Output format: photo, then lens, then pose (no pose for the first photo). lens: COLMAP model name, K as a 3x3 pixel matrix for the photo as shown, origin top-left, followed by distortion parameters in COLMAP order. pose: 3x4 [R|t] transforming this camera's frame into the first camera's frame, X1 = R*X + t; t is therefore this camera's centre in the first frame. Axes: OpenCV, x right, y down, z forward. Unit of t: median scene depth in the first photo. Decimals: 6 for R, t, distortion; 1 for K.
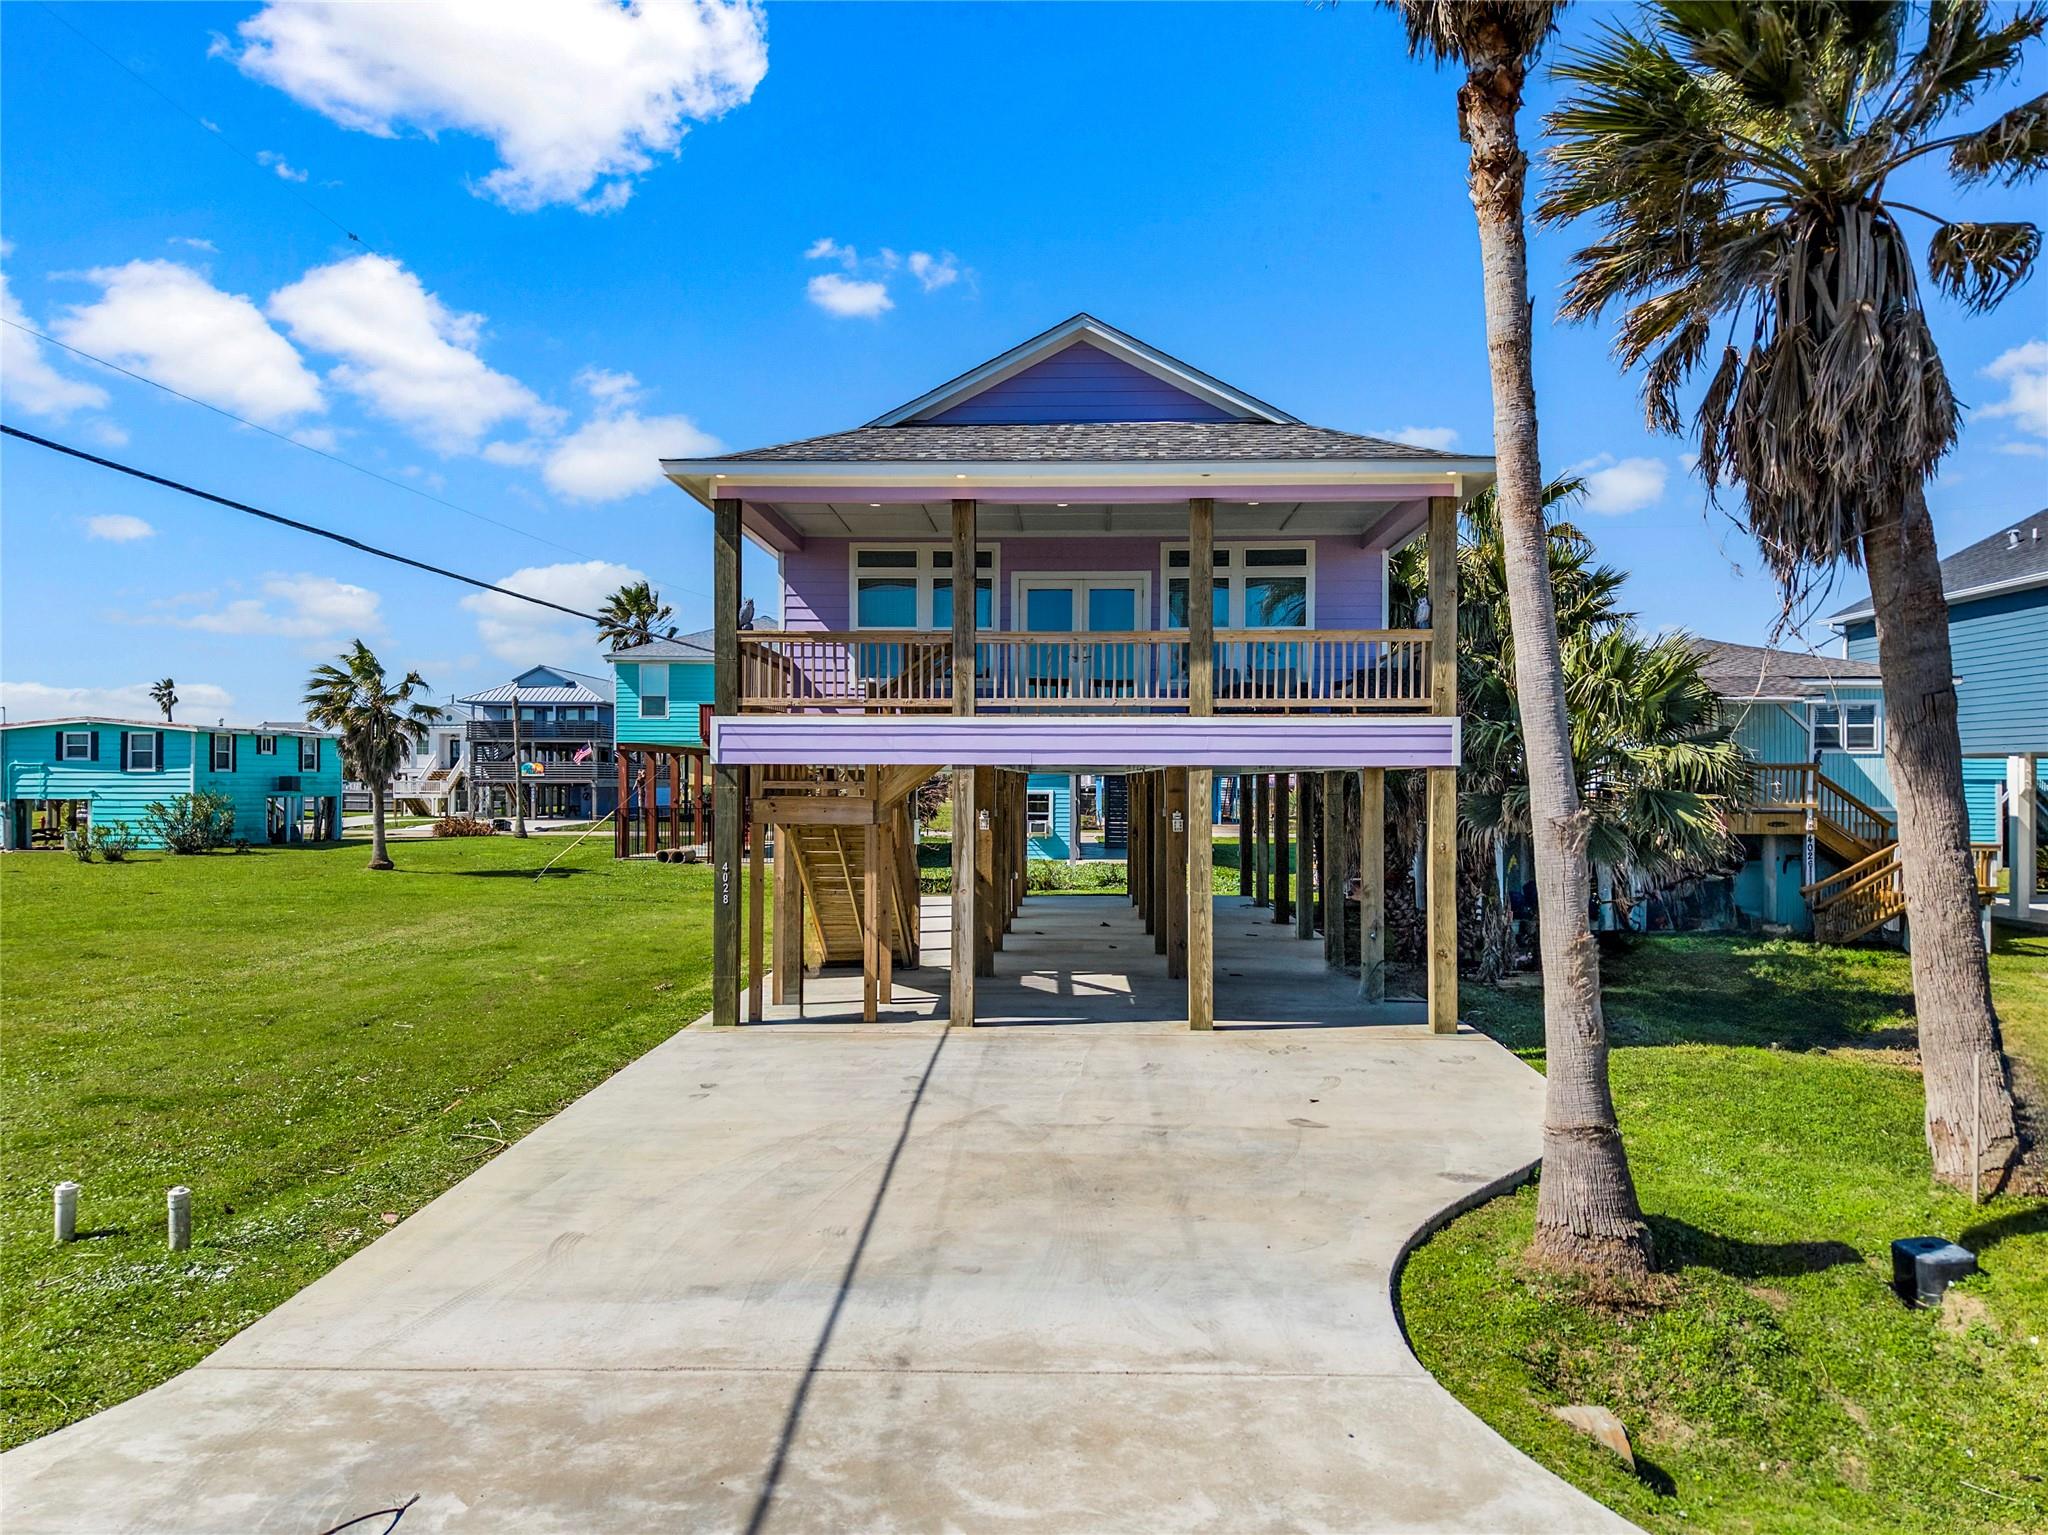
lens RADIAL K [[1406.6, 0, 1018.2], [0, 1406.6, 755.2], [0, 0, 1]] dist [0.036054, -0.043198]
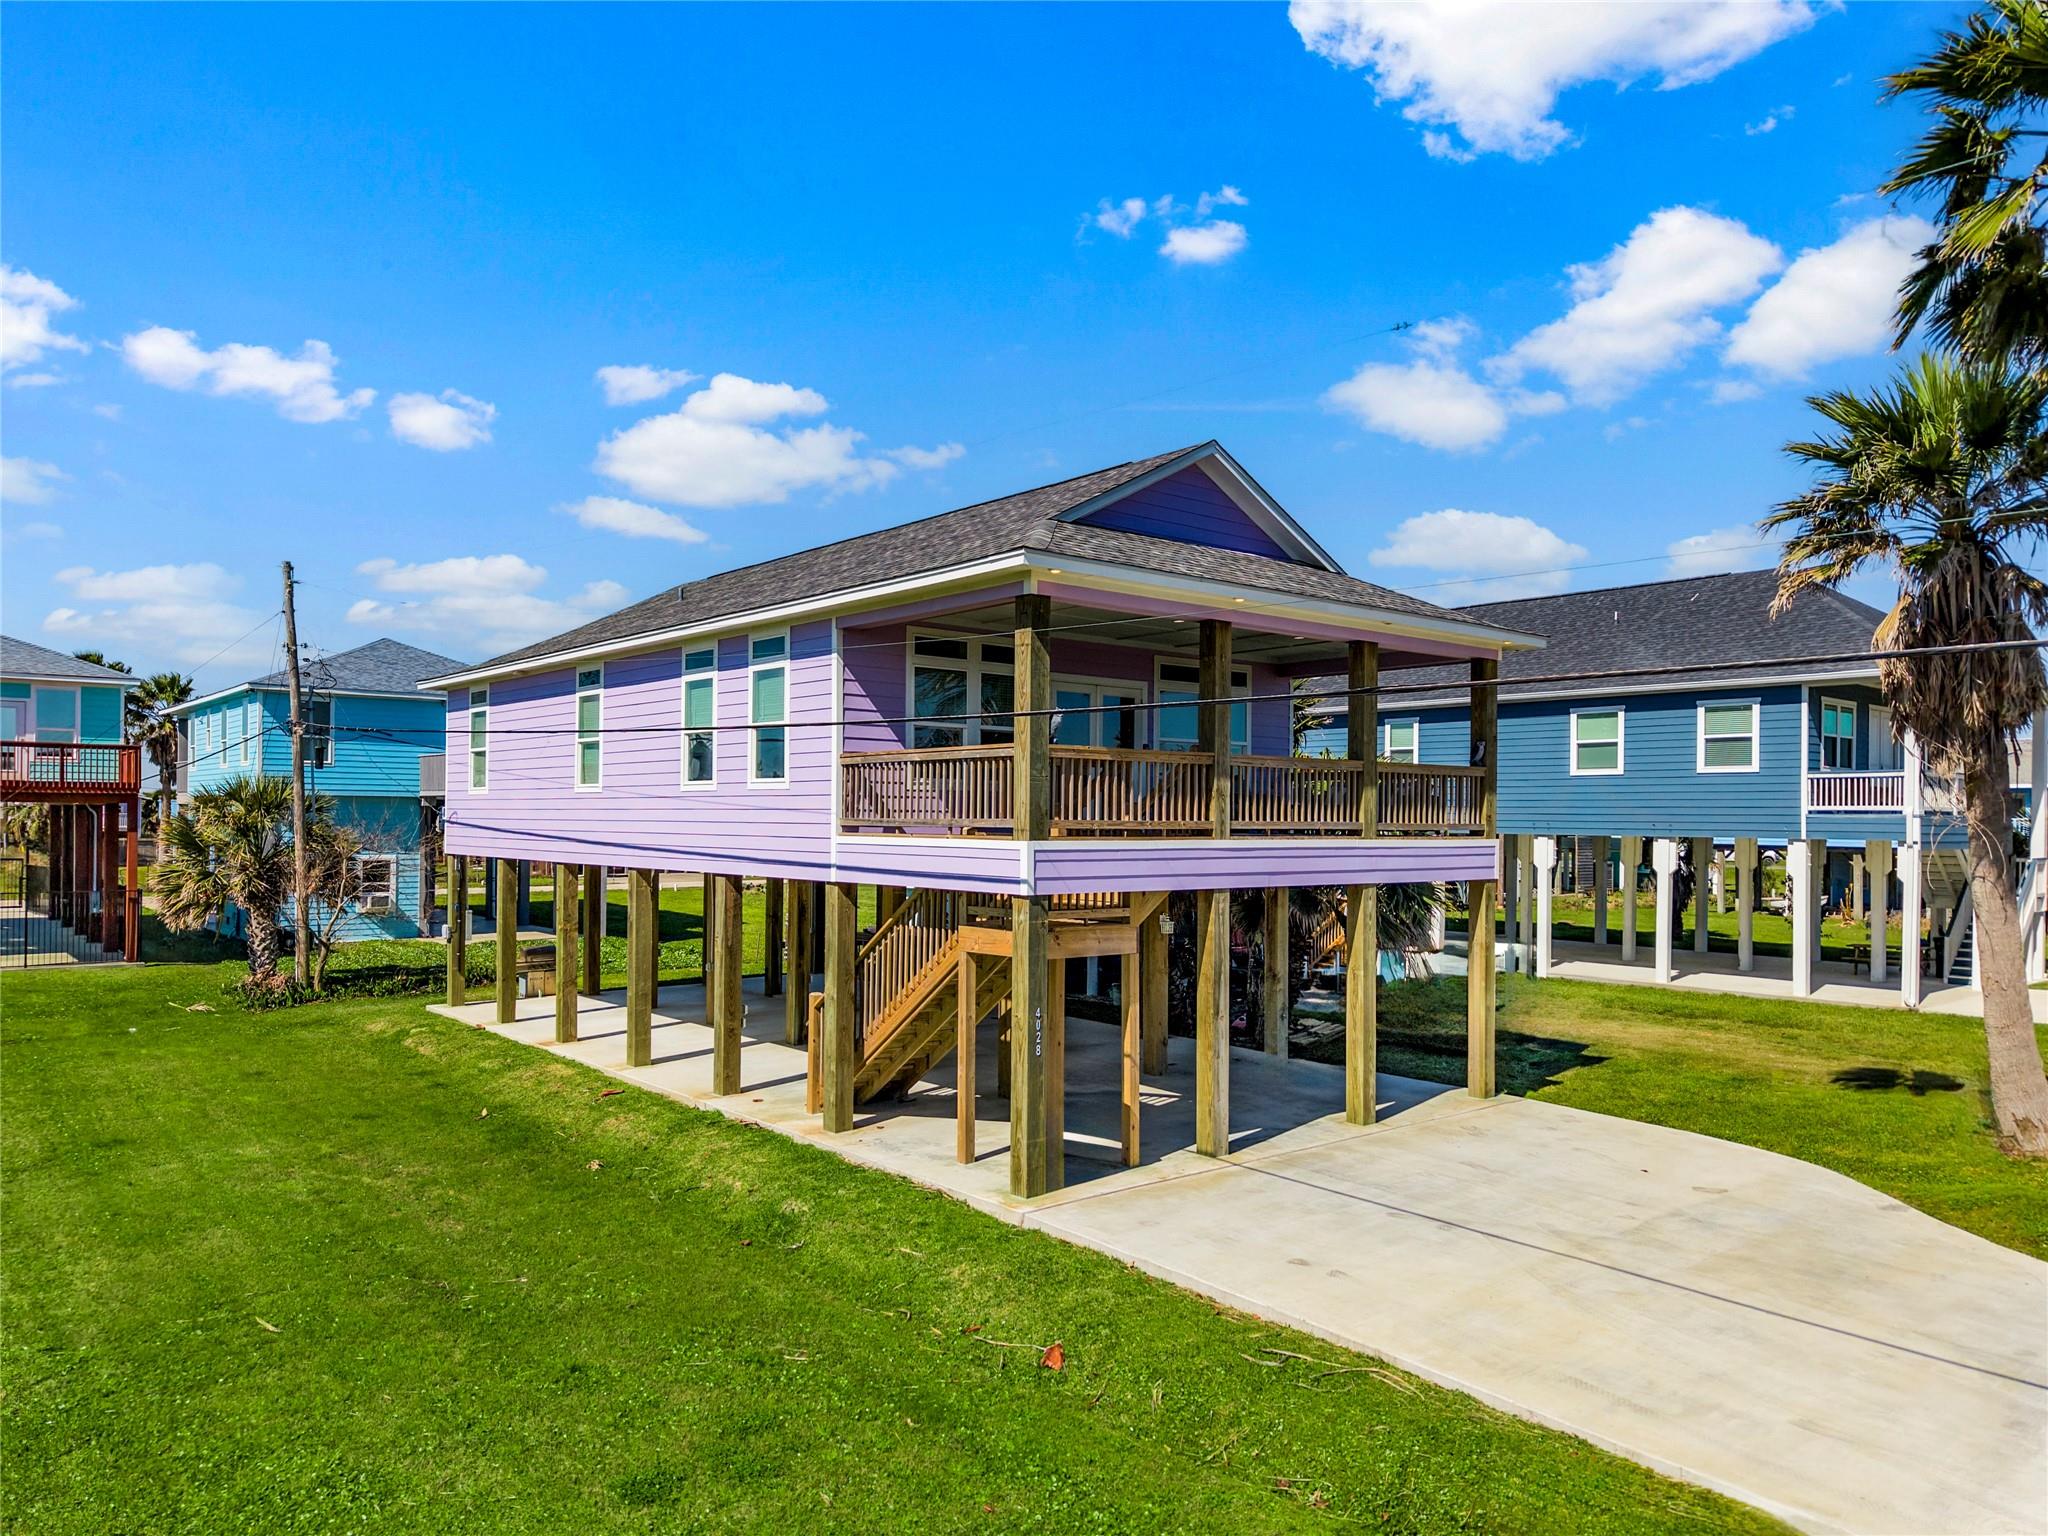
lens RADIAL K [[1409.3, 0, 1024.0], [0, 1409.3, 768.0], [0, 0, 1]] dist [0.019858, -0.020784]
pose [[0.739654, 0.027031, 0.672444, -0.793139], [-0.019015, 0.999634, -0.019268, -0.054593], [-0.672718, 0.001465, 0.739897, 0.350567]]
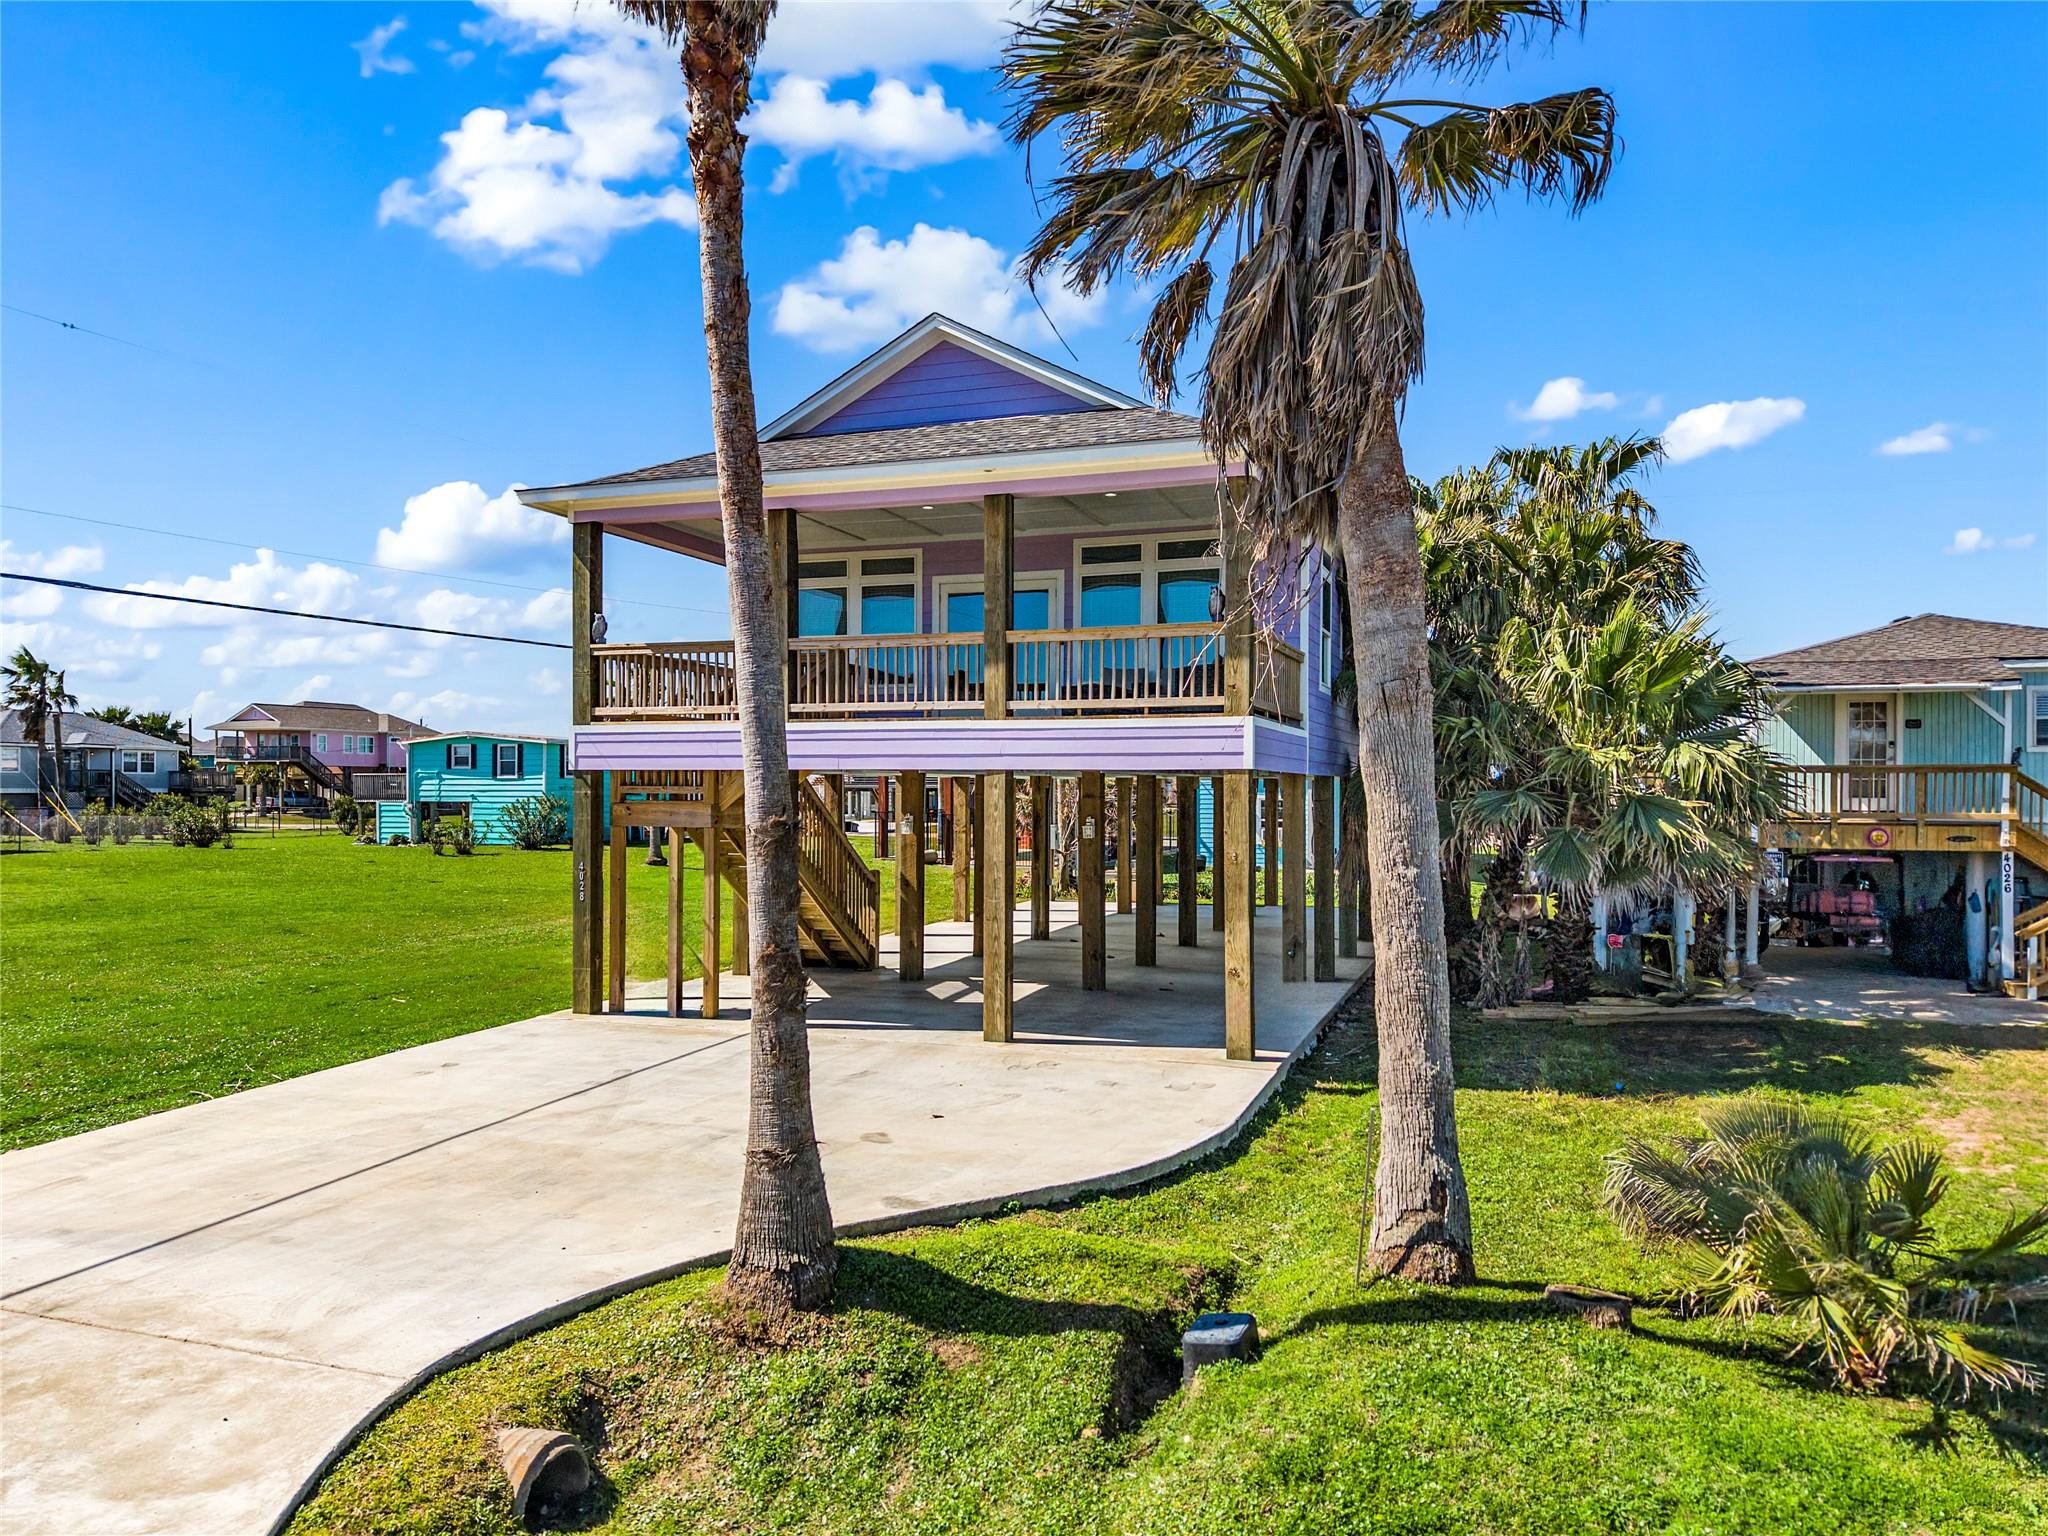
lens RADIAL K [[1409.3, 0, 1024.0], [0, 1409.3, 768.0], [0, 0, 1]] dist [0.019858, -0.020784]
pose [[0.951559, -0.003805, -0.307442, 0.435382], [0.005341, 0.999977, 0.004155, 0.002084], [0.307419, -0.005596, 0.951558, 0.079082]]
